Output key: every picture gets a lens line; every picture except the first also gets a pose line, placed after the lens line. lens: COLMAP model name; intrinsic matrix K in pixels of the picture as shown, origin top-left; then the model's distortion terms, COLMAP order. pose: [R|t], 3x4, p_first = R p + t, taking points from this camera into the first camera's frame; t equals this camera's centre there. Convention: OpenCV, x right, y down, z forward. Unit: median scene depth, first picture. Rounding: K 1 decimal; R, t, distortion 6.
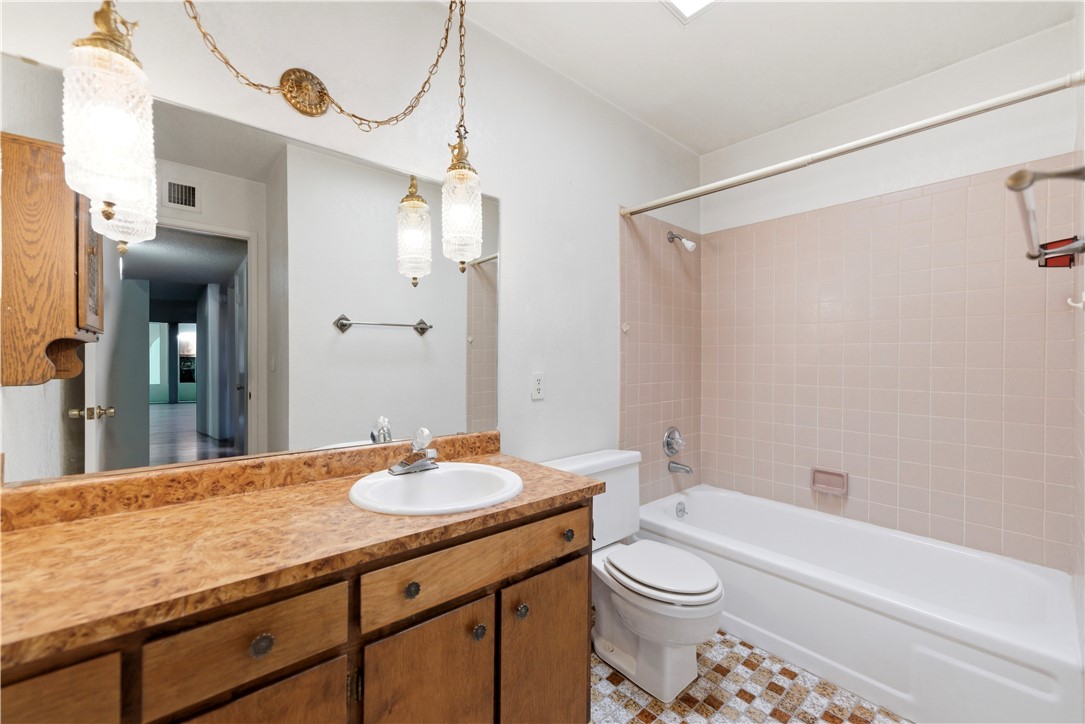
lens RADIAL K [[439.4, 0, 542.4], [0, 439.4, 359.0], [0, 0, 1]] dist [0.000581, 0.000013]
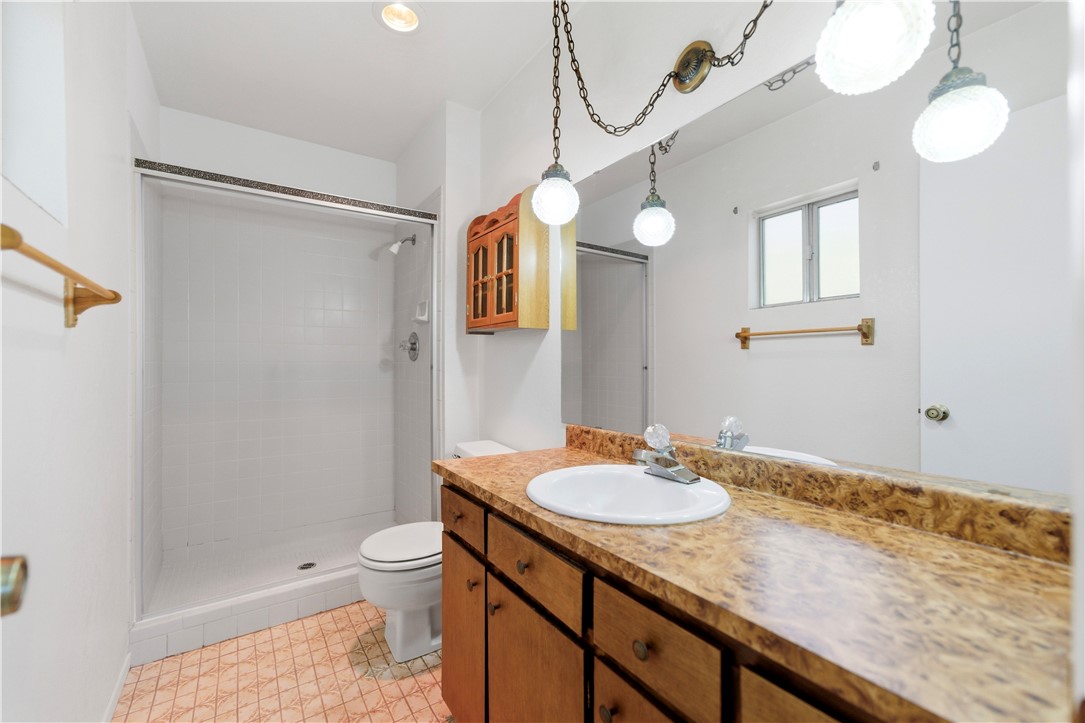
lens RADIAL K [[458.9, 0, 541.0], [0, 458.9, 365.3], [0, 0, 1]] dist [0.002076, 0.000516]
pose [[-0.126140, -0.007785, -0.991982, 0.150557], [0.000927, 0.999968, -0.007966, 0.062147], [0.992012, -0.001925, -0.126129, 0.595162]]
